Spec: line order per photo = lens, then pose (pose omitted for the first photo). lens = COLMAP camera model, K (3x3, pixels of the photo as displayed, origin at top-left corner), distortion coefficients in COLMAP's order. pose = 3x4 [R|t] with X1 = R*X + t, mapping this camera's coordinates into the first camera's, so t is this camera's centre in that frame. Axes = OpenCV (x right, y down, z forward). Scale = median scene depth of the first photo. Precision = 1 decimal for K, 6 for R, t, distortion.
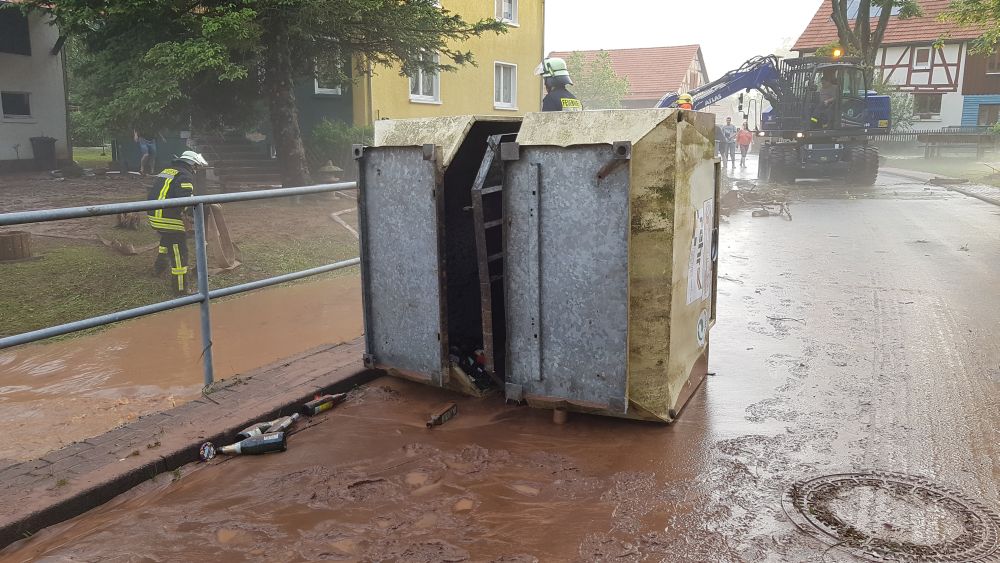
lens RADIAL K [[785.5, 0, 512.9], [0, 785.5, 277.0], [0, 0, 1]] dist [0.096431, -0.172809]
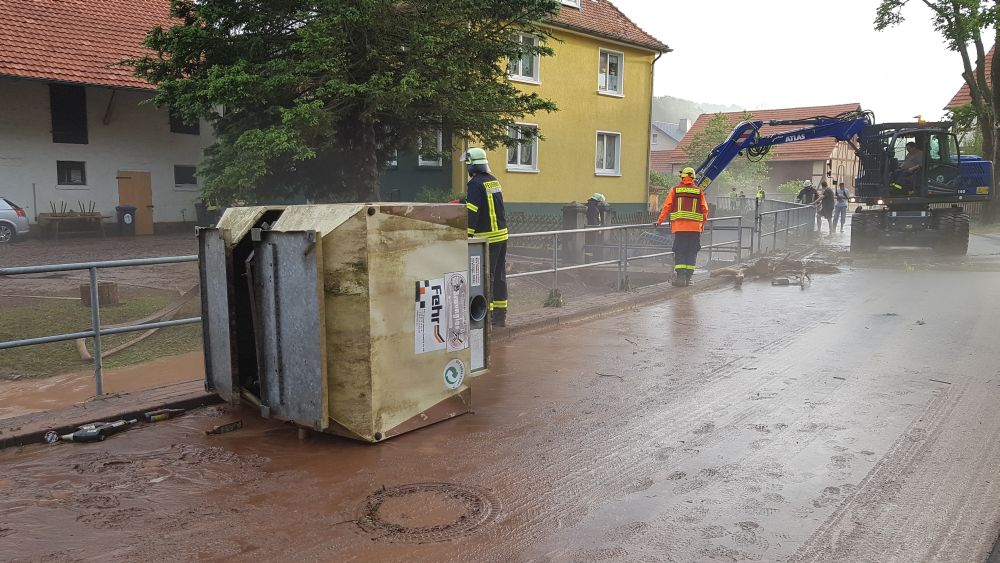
lens RADIAL K [[788.5, 0, 505.6], [0, 788.5, 294.9], [0, 0, 1]] dist [0.101275, -0.171654]
pose [[0.971786, 0.027599, -0.234245, 0.692565], [-0.039853, 0.998065, -0.047739, -0.004770], [0.232474, 0.055727, 0.971005, -0.227412]]
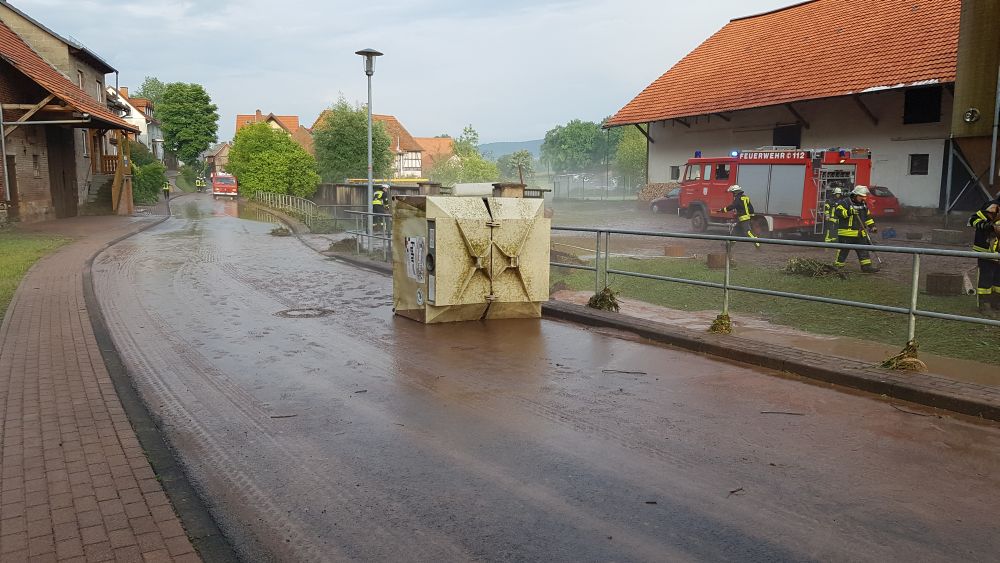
lens RADIAL K [[784.9, 0, 495.0], [0, 784.9, 282.8], [0, 0, 1]] dist [0.107394, -0.163219]
pose [[-0.575160, 0.097210, -0.812244, 2.081208], [-0.144067, 0.965358, 0.217551, -0.519676], [0.805255, 0.242144, -0.541231, 2.603787]]
